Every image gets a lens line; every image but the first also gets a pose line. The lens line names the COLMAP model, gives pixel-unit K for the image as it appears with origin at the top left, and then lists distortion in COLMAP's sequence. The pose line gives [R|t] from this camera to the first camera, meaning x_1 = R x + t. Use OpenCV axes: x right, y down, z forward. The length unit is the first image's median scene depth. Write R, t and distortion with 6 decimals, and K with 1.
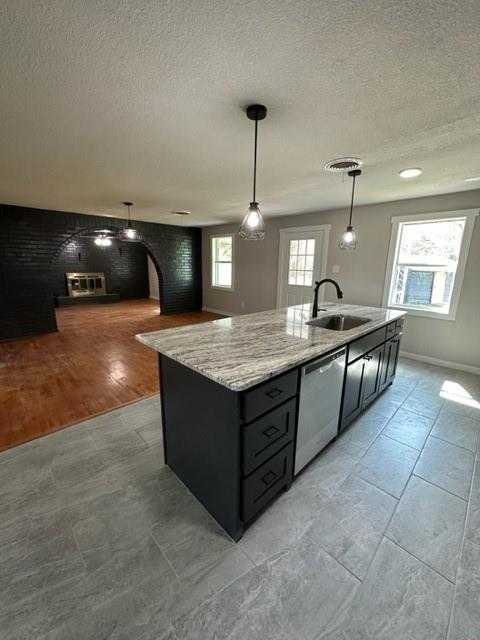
lens RADIAL K [[257.6, 0, 240.0], [0, 257.6, 320.0], [0, 0, 1]] dist [-0.000968, -0.000025]
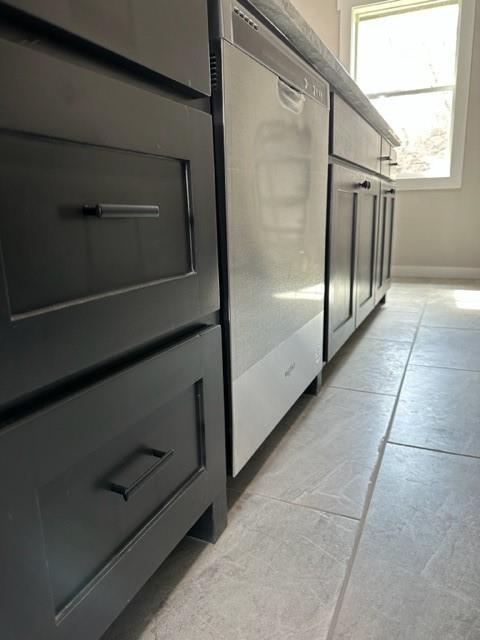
lens RADIAL K [[447.2, 0, 240.0], [0, 447.2, 320.0], [0, 0, 1]] dist [0.001259, 0.000359]
pose [[0.934744, -0.118443, 0.335000, 0.034777], [0.113360, 0.992946, 0.034761, 0.193081], [-0.336754, 0.005483, 0.941577, 0.250335]]
